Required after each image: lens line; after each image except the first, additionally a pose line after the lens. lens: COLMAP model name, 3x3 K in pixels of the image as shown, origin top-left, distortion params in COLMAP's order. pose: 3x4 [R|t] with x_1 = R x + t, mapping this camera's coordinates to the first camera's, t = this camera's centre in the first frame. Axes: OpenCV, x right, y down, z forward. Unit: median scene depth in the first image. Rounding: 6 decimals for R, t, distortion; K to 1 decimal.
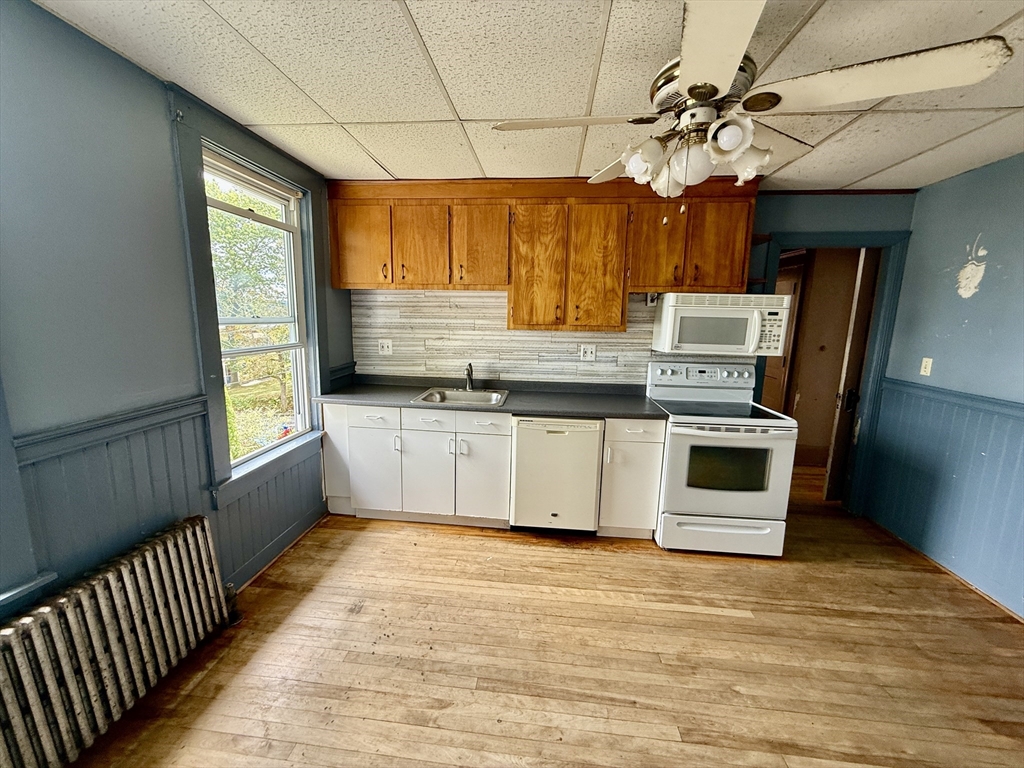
lens RADIAL K [[406.6, 0, 509.5], [0, 406.6, 382.5], [0, 0, 1]] dist [-0.002952, 0.000879]
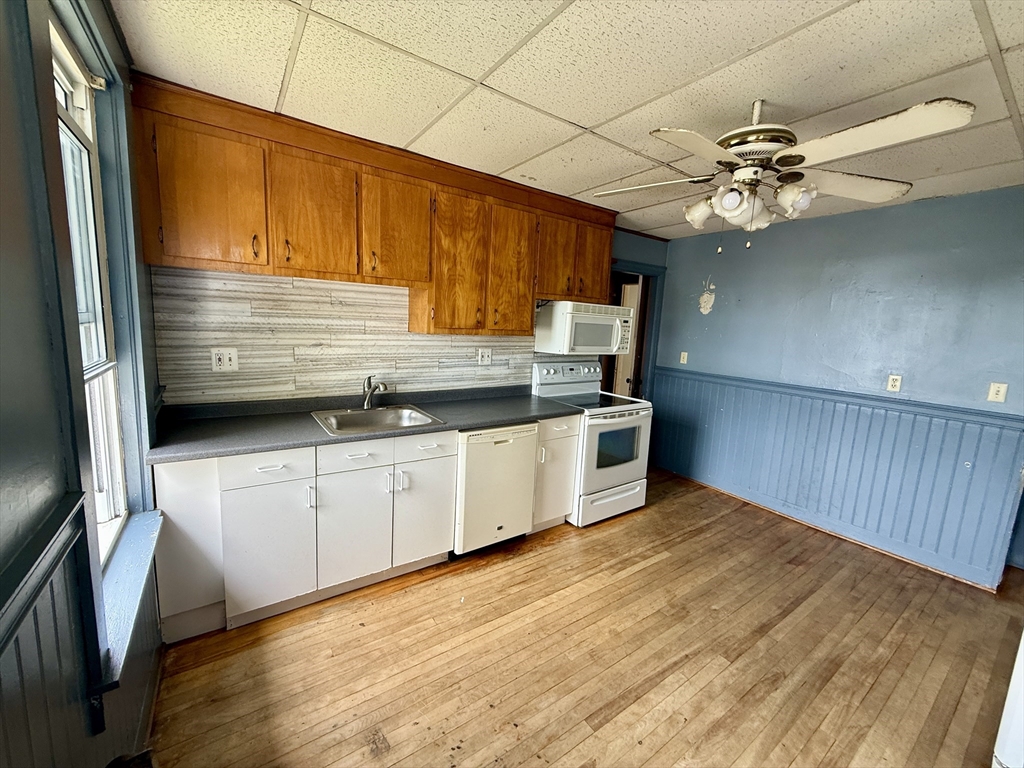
lens RADIAL K [[406.6, 0, 509.6], [0, 406.6, 382.0], [0, 0, 1]] dist [-0.002952, 0.000879]
pose [[0.761267, -0.078371, 0.643685, -0.464140], [0.074871, 0.996654, 0.032799, -0.046755], [-0.644101, 0.023225, 0.764588, 0.247431]]
